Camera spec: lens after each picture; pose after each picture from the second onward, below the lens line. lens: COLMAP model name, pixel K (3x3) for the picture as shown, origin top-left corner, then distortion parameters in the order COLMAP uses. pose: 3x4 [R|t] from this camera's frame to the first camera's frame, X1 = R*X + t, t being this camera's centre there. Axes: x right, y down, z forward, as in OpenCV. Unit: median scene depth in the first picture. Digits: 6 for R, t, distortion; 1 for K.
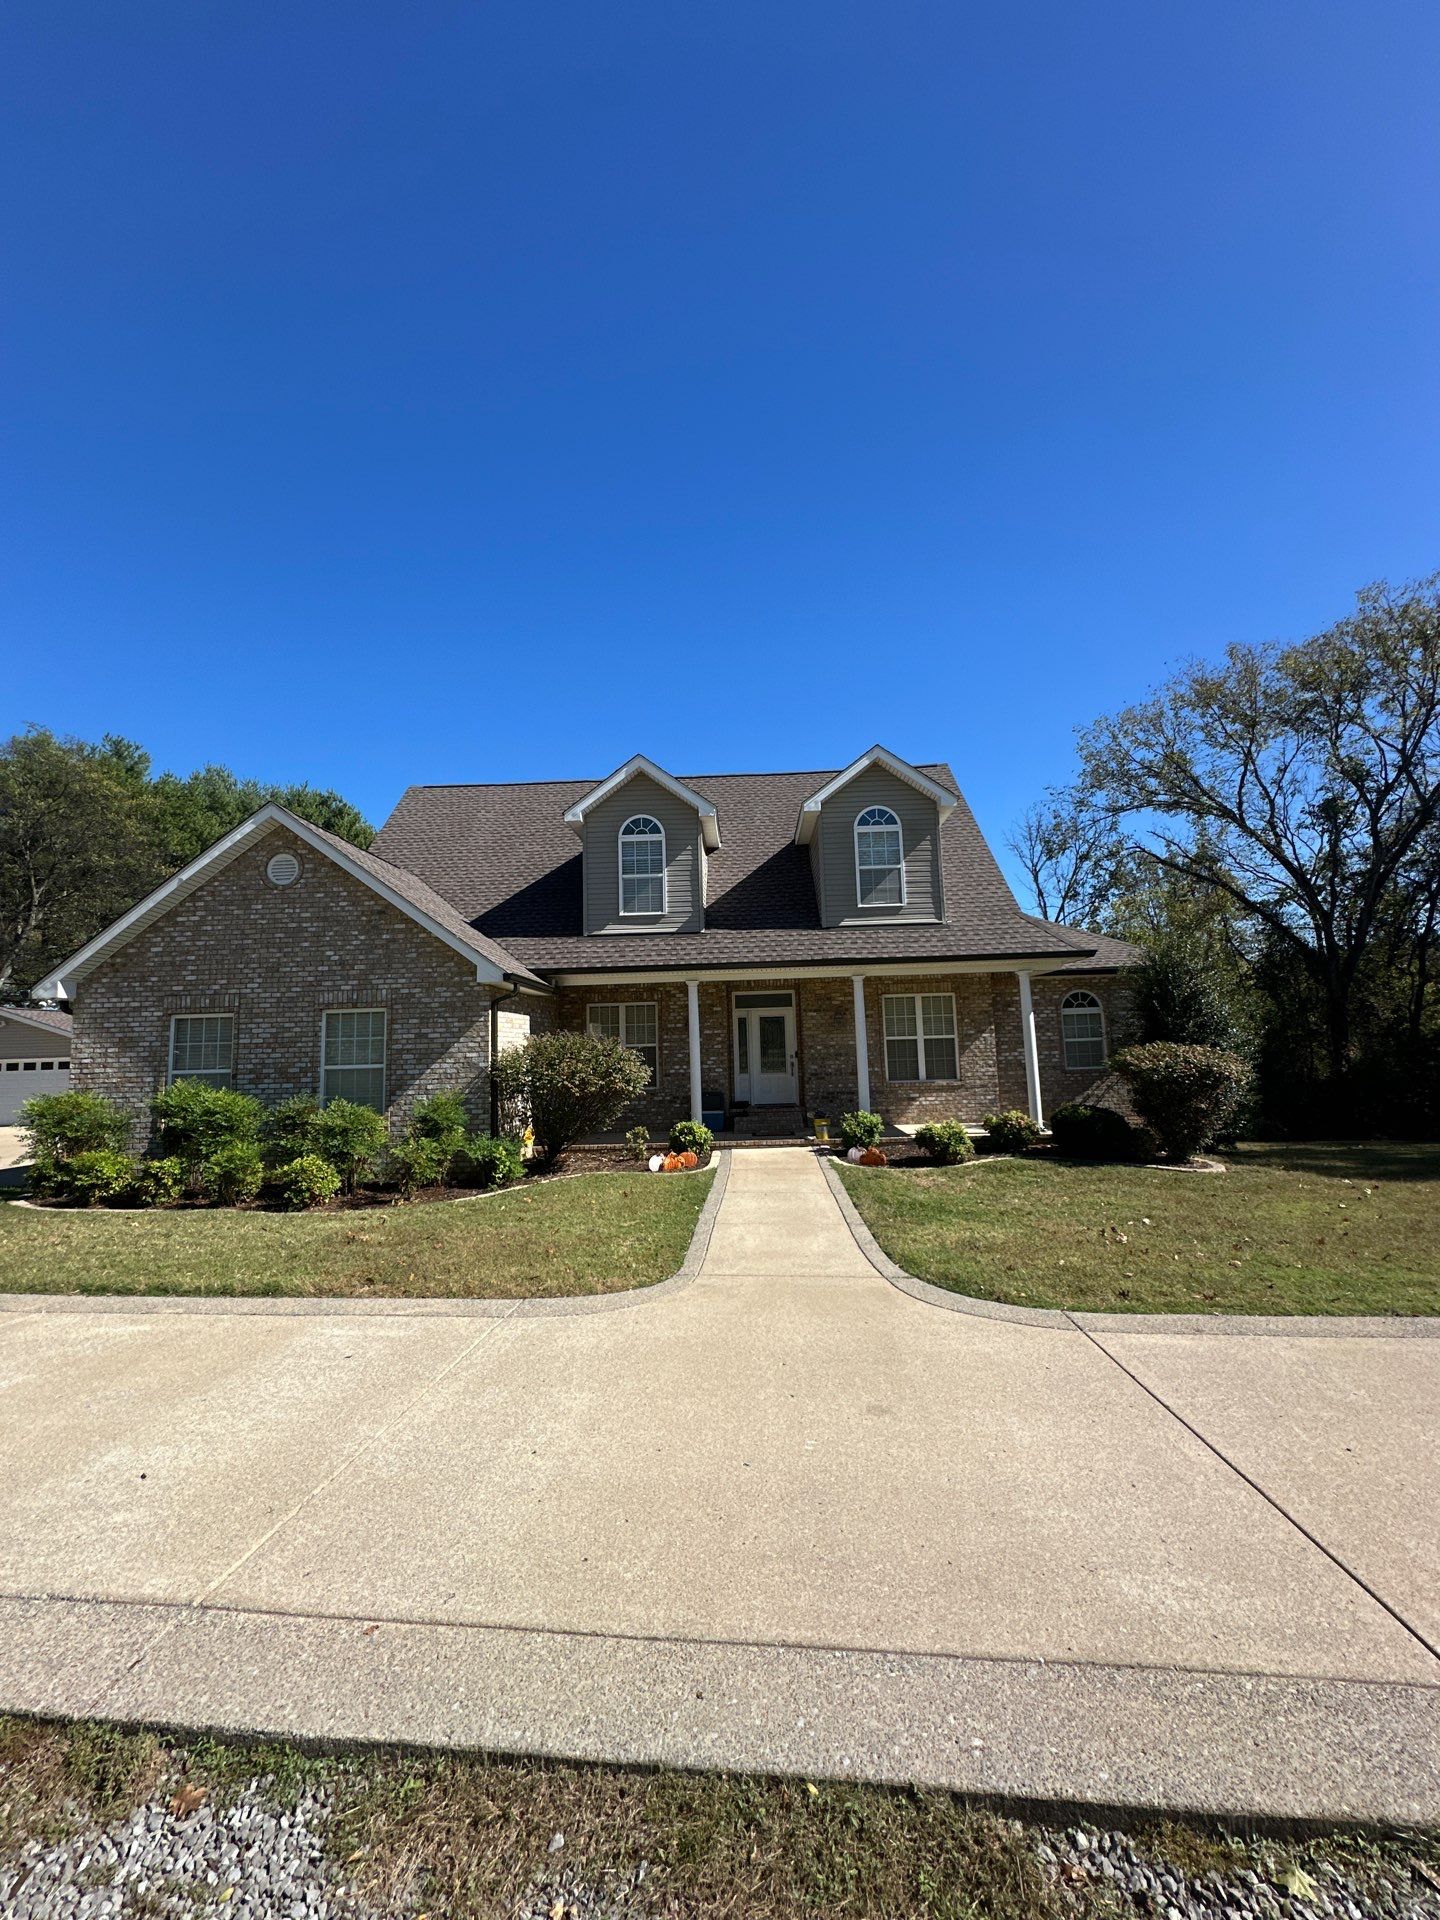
lens RADIAL K [[762.6, 0, 720.0], [0, 762.6, 960.0], [0, 0, 1]] dist [-0.000746, 0.000024]
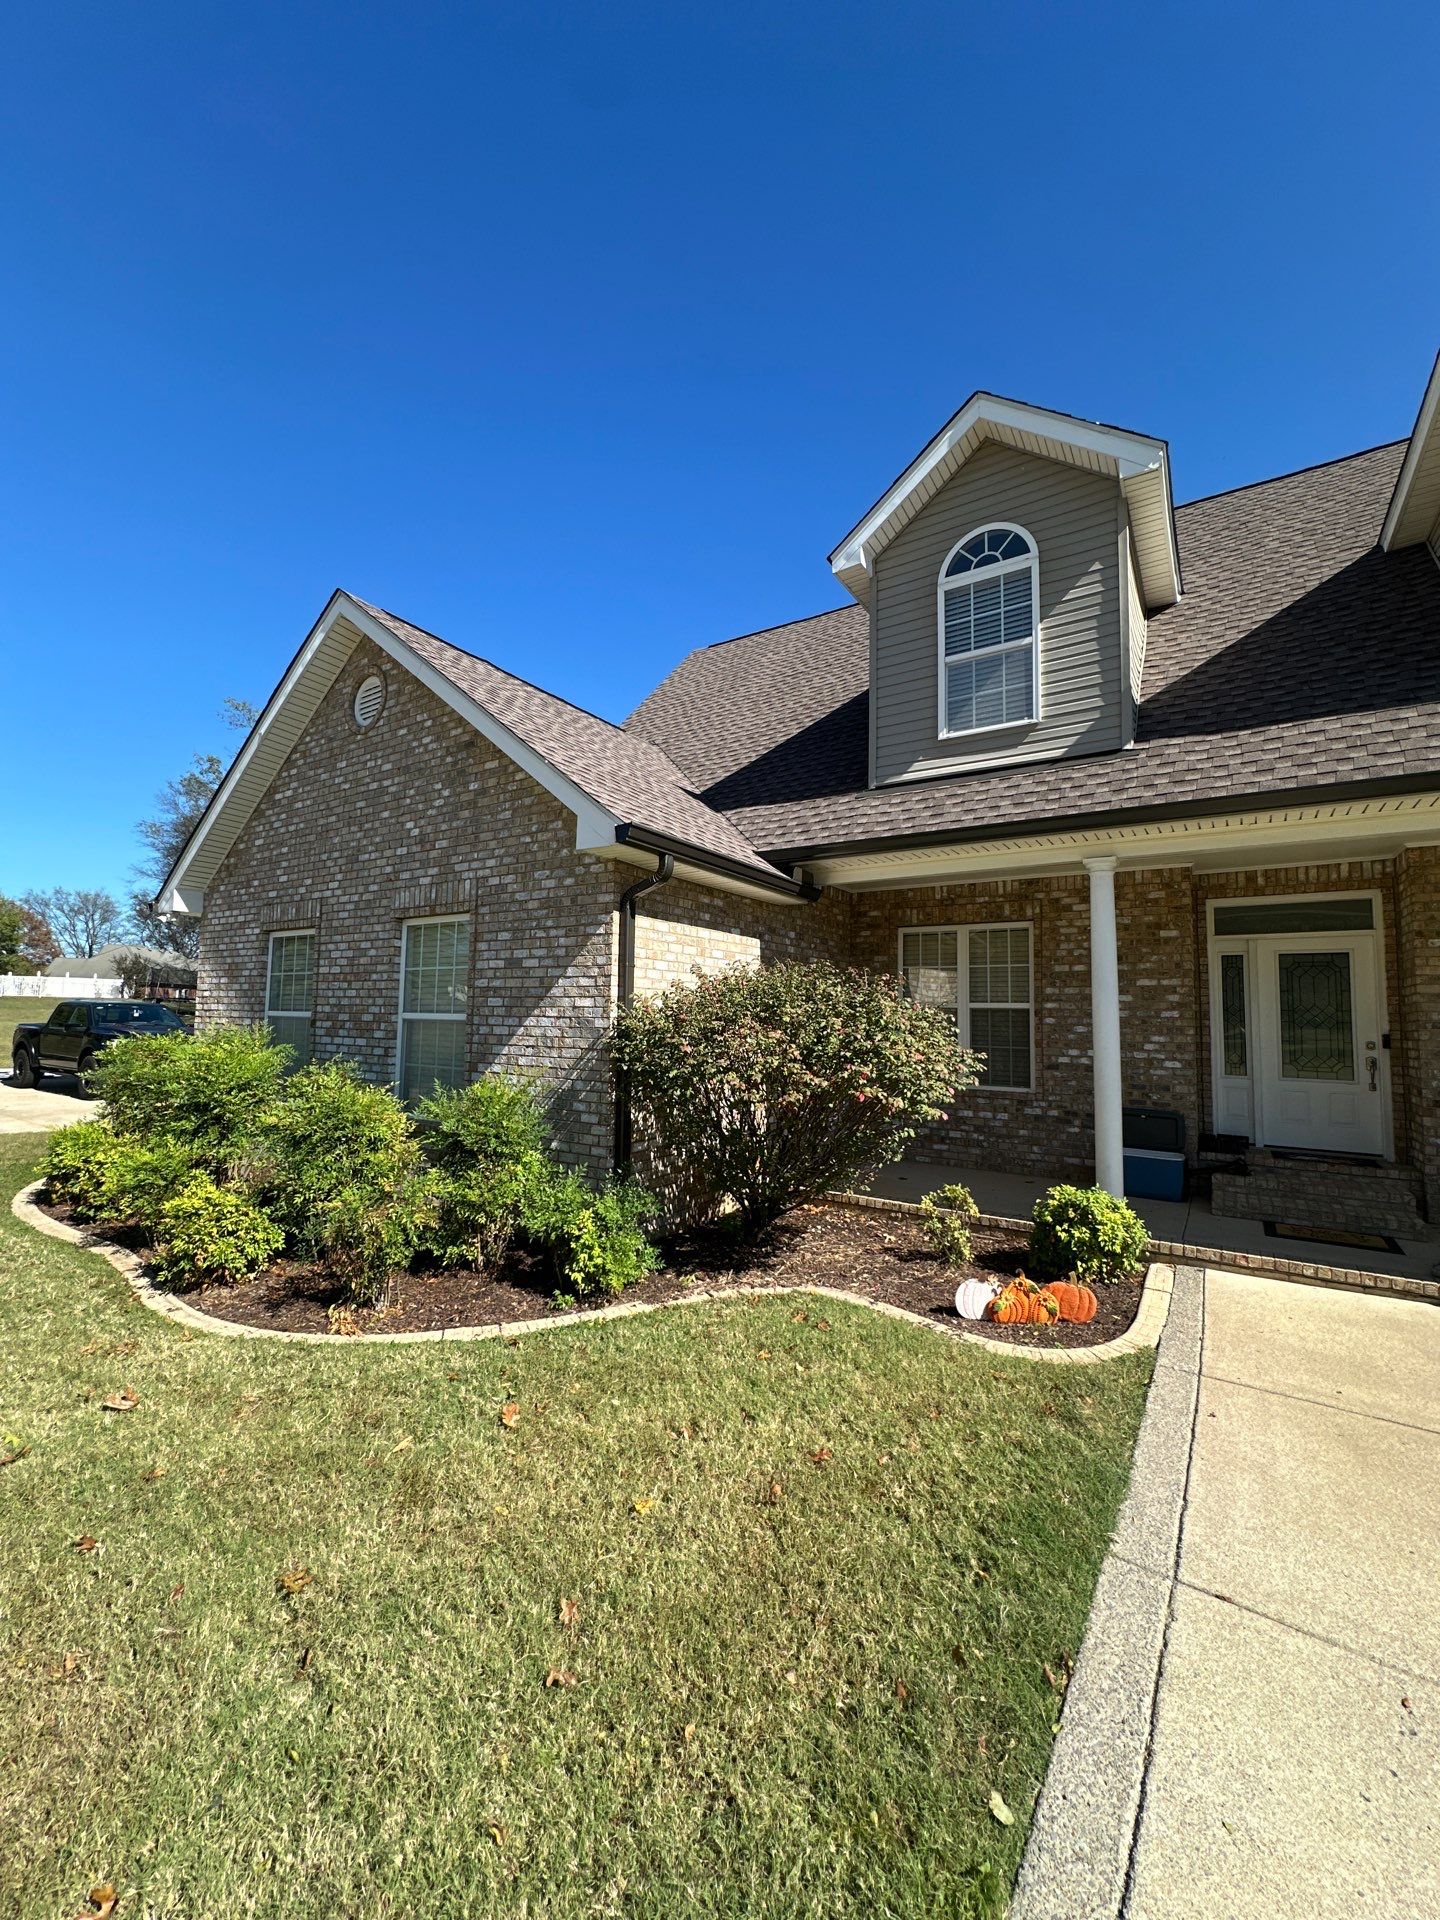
lens RADIAL K [[762.6, 0, 720.0], [0, 762.6, 960.0], [0, 0, 1]] dist [-0.000746, 0.000024]
pose [[0.854162, 0.004823, -0.519985, 0.004794], [0.015908, 0.999247, 0.035401, 0.066026], [0.519764, -0.038510, 0.853441, 0.511272]]
